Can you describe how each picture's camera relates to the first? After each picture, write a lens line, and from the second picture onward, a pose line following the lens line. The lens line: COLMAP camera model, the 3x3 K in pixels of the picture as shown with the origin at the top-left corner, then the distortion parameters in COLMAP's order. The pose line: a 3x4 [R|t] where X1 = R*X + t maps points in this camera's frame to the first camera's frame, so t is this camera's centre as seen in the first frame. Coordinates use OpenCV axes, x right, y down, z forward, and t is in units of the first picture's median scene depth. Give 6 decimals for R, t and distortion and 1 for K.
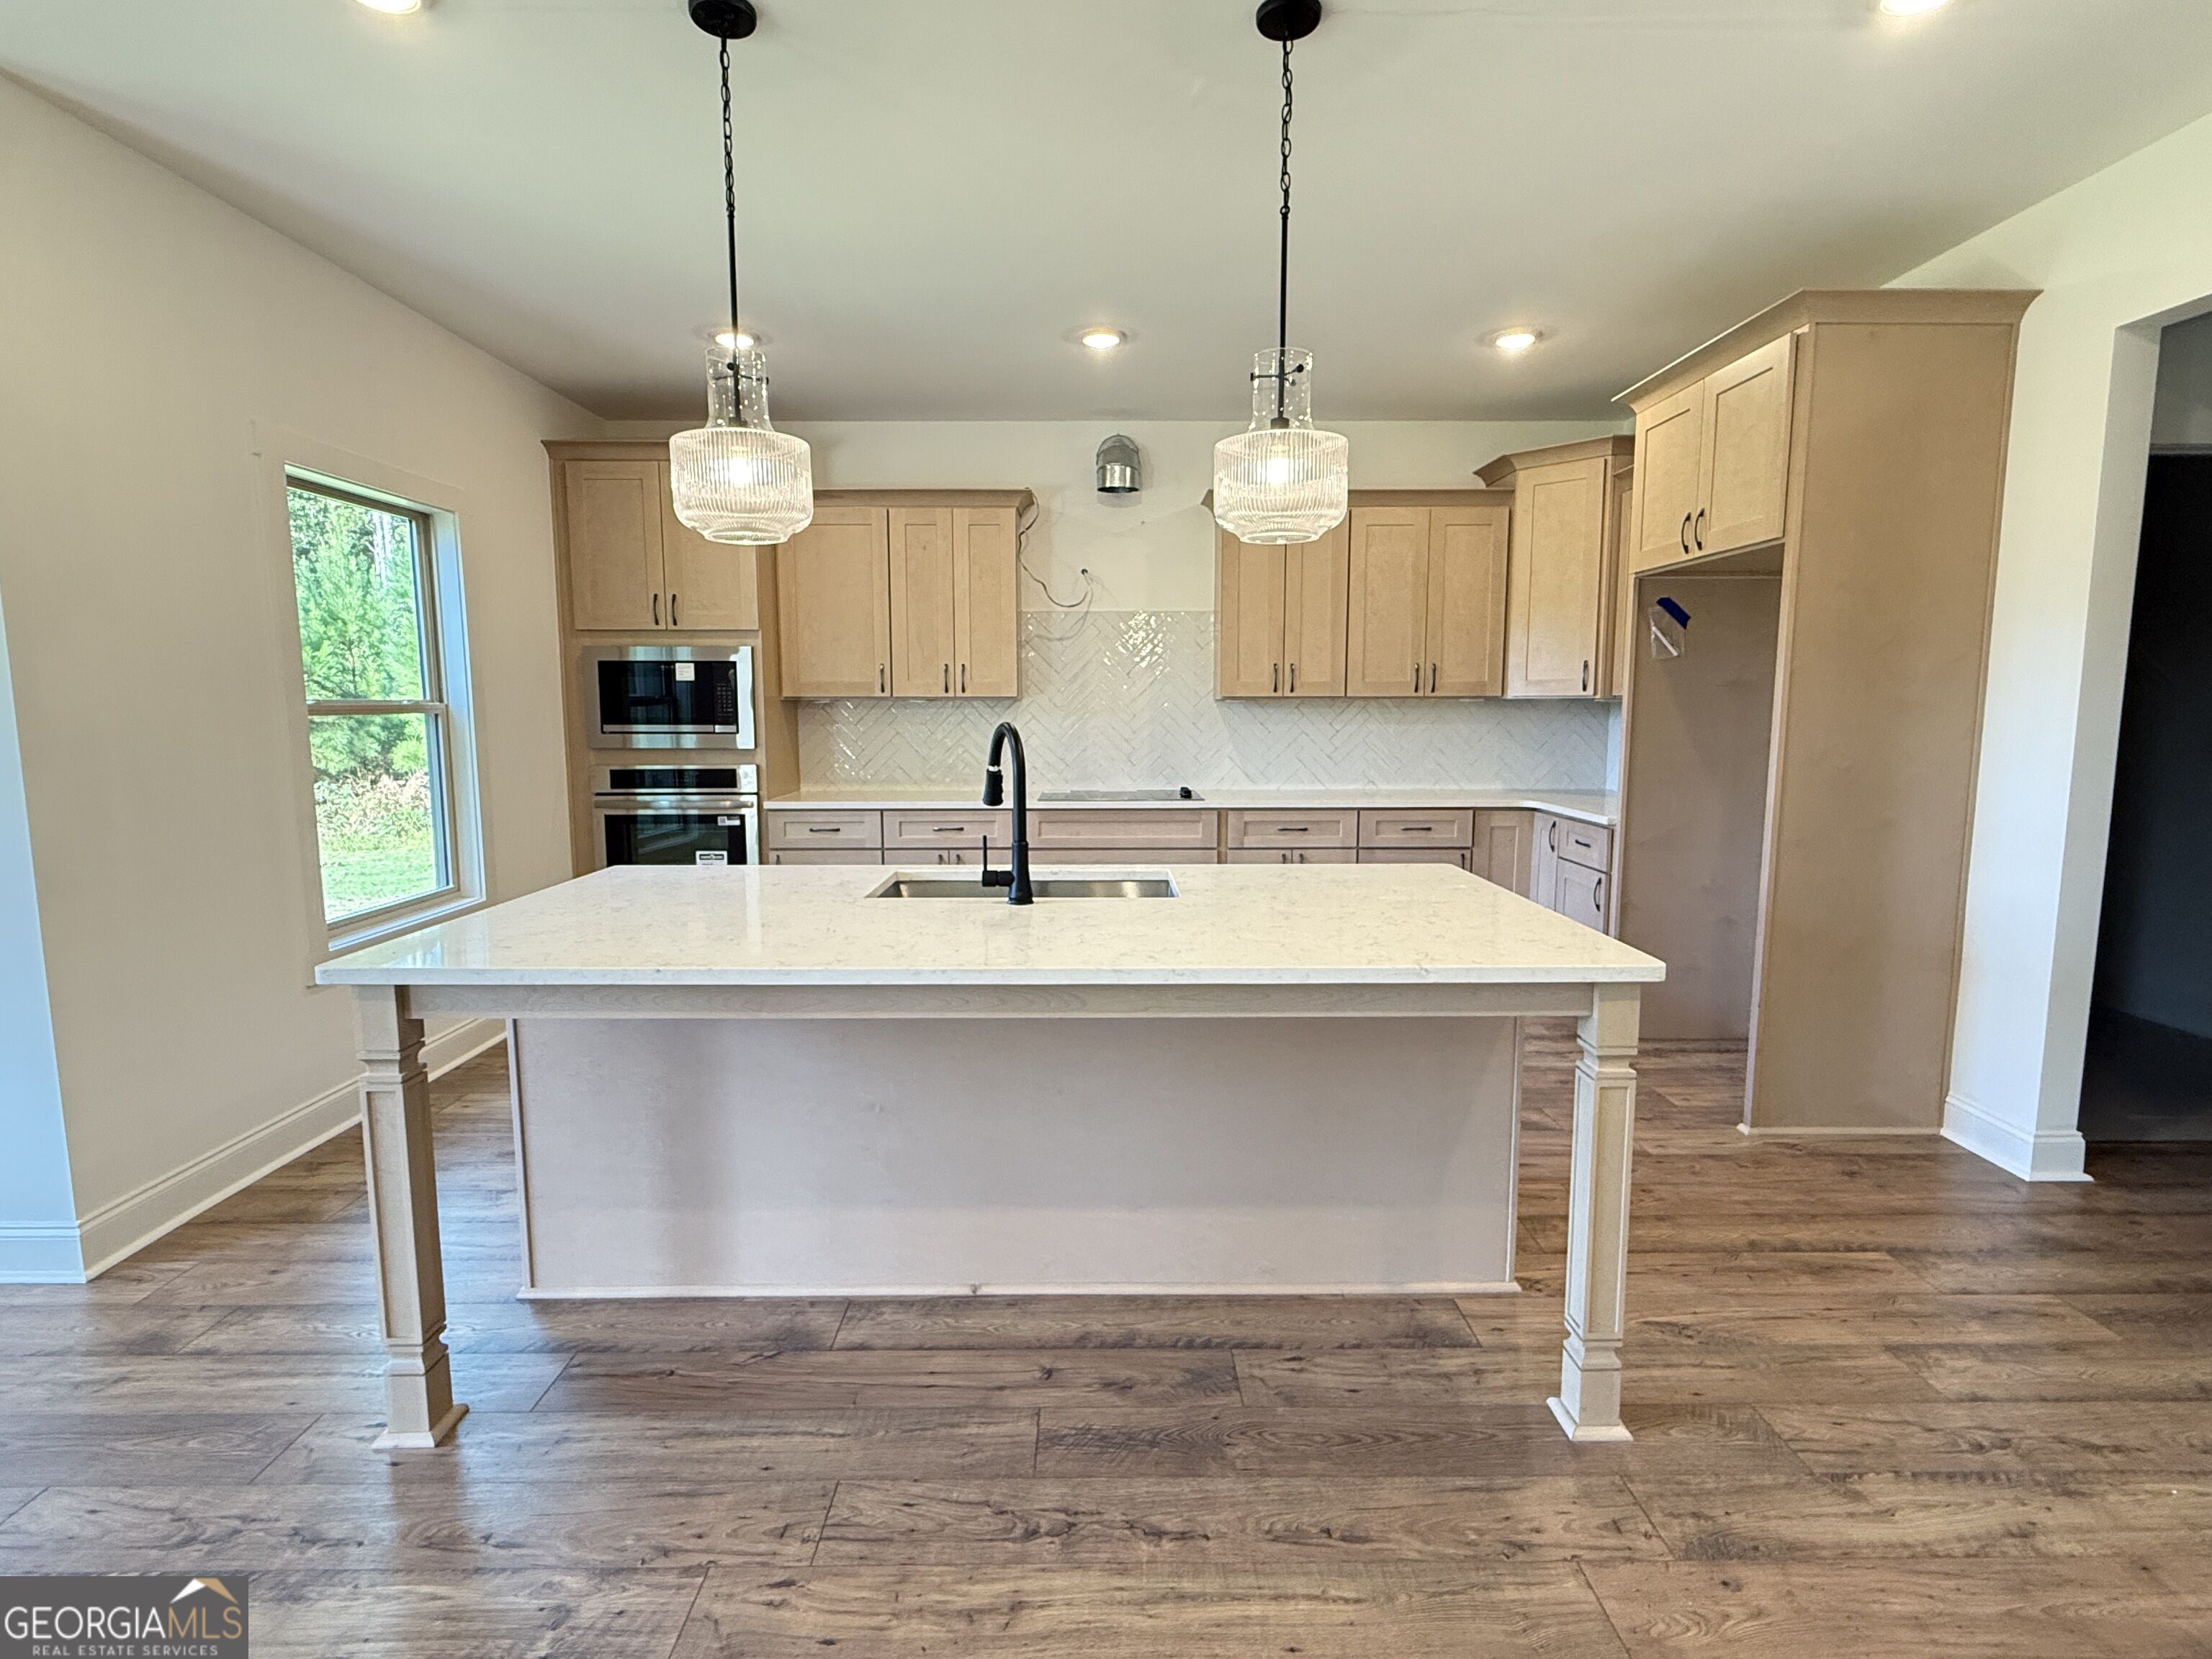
lens RADIAL K [[1073.8, 0, 1109.6], [0, 1073.8, 831.5], [0, 0, 1]] dist [-0.000252, 0.001525]
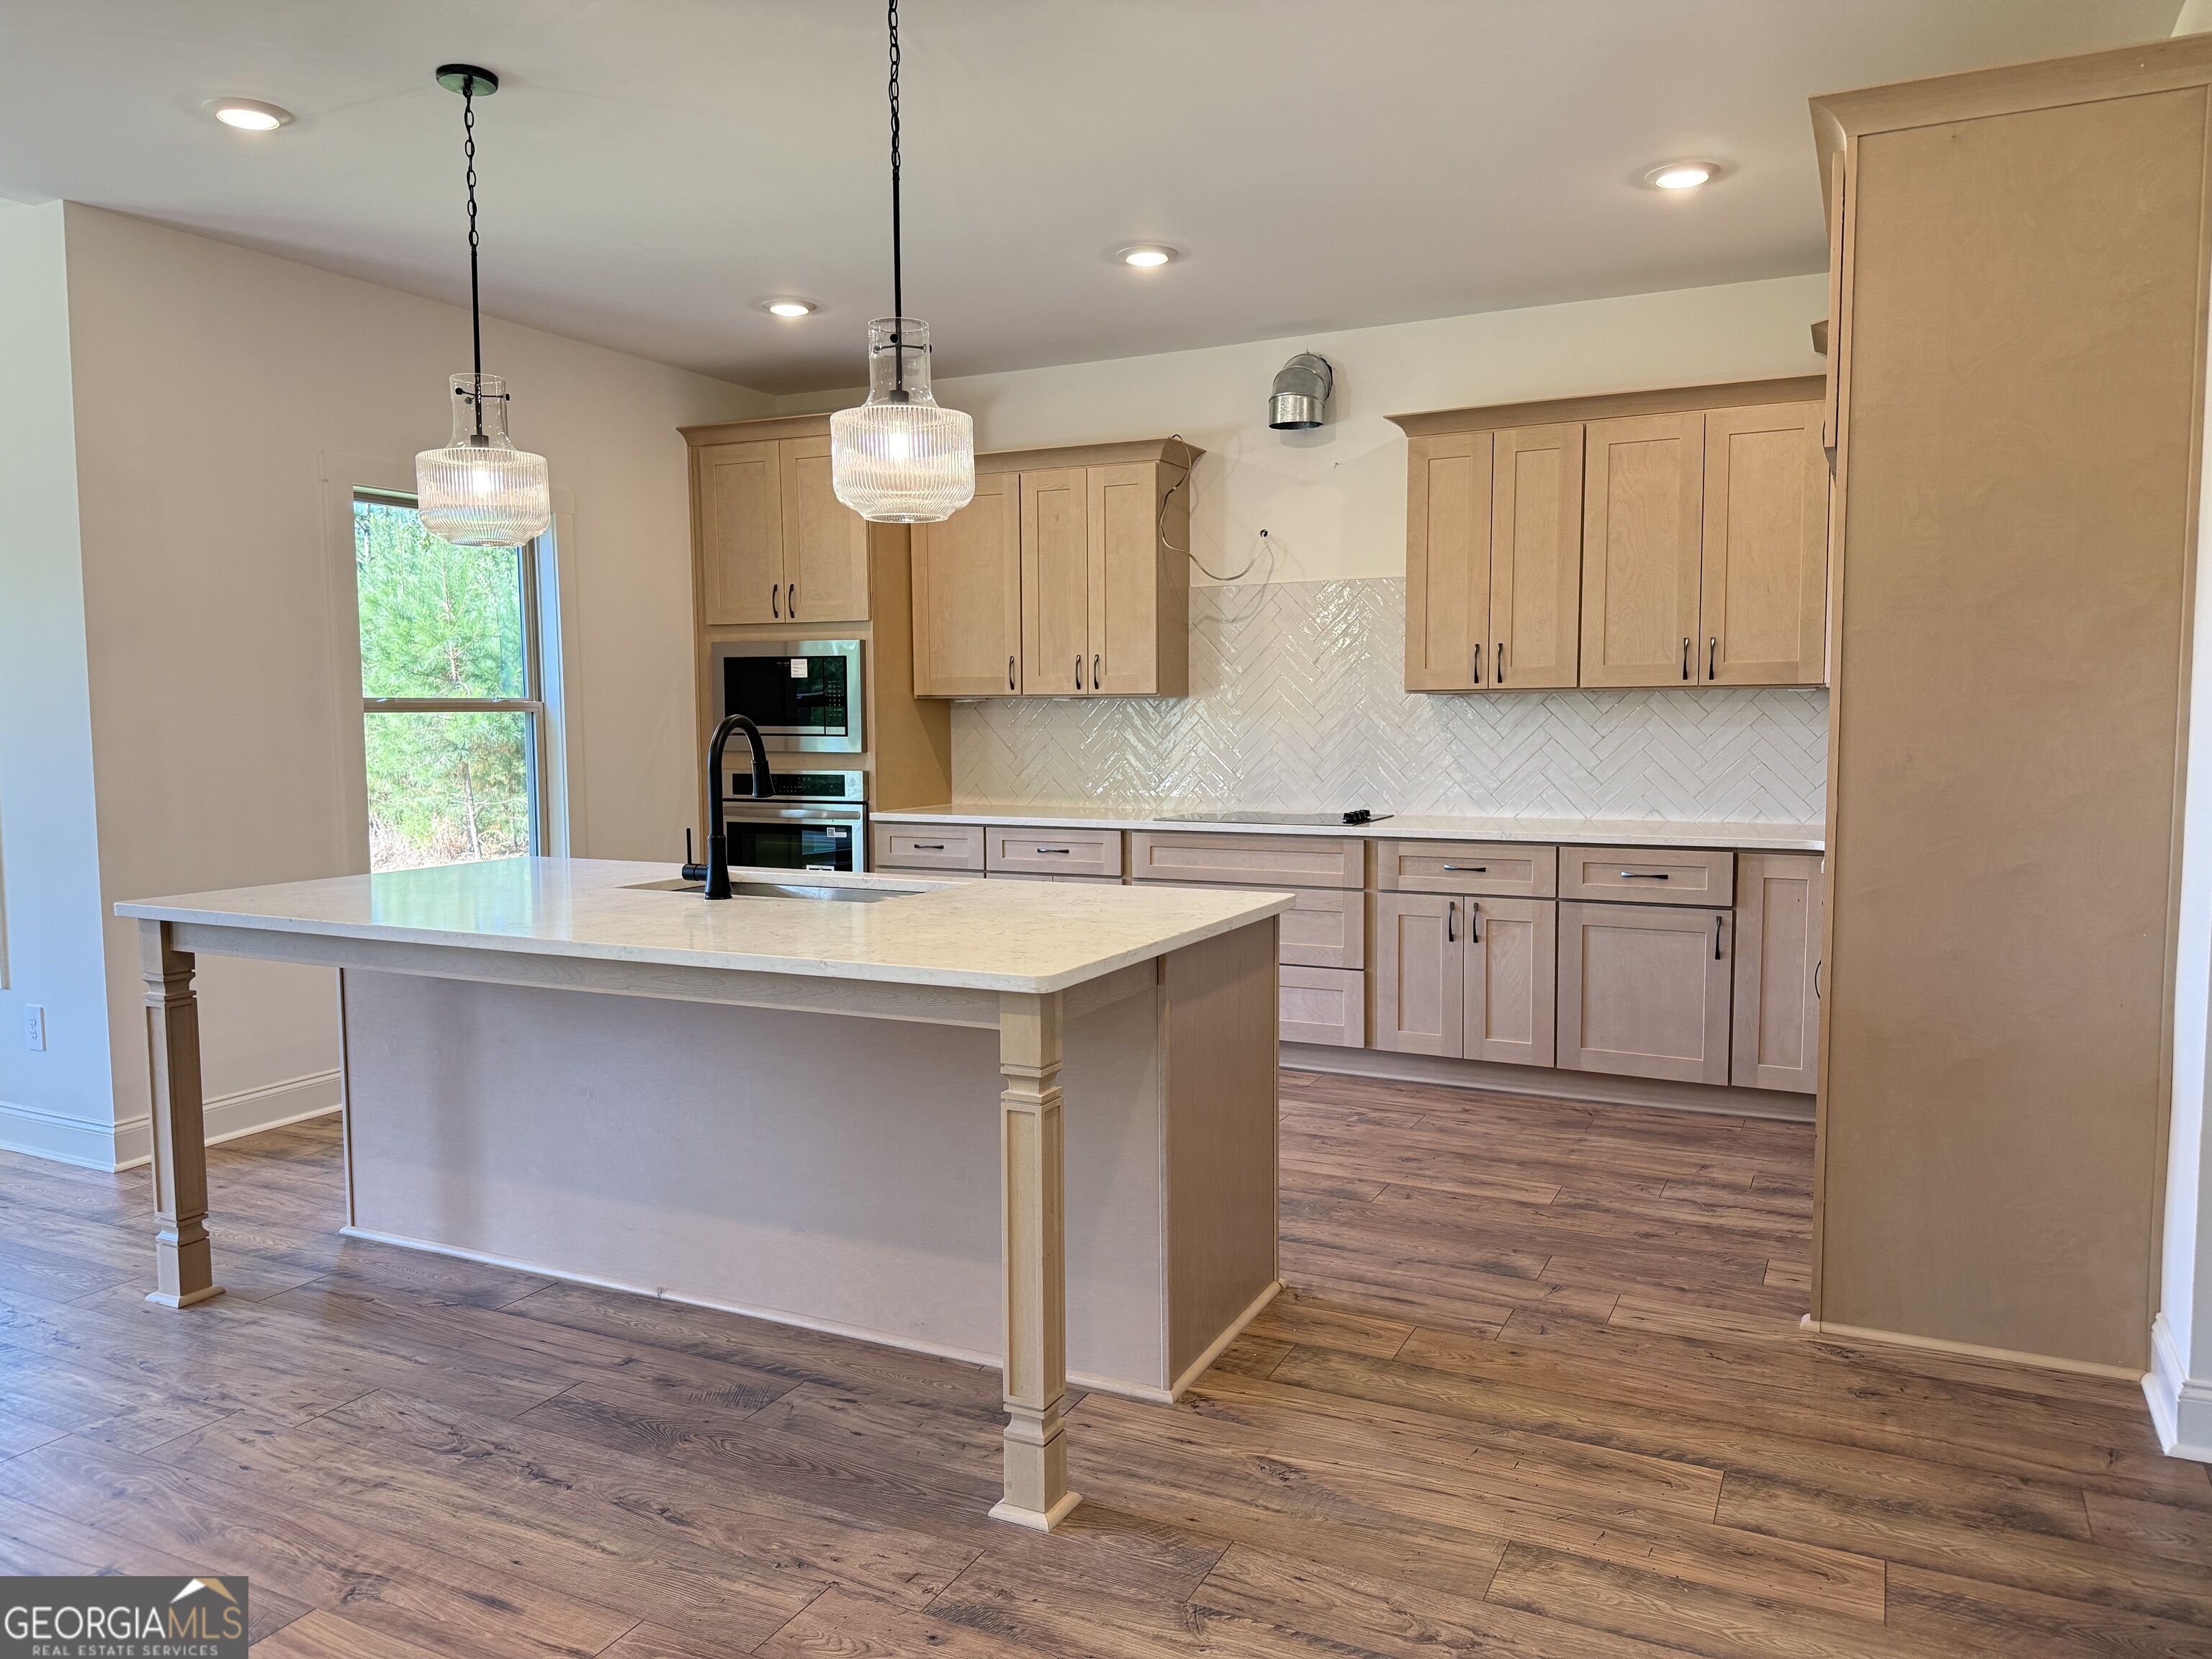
lens RADIAL K [[1558.5, 0, 1116.7], [0, 1558.5, 823.1], [0, 0, 1]] dist [0.042764, -0.045505]
pose [[0.893413, 0.027943, -0.448366, 0.635422], [-0.048159, 0.998269, -0.033748, 0.020673], [0.446647, 0.051744, 0.893213, -0.081453]]
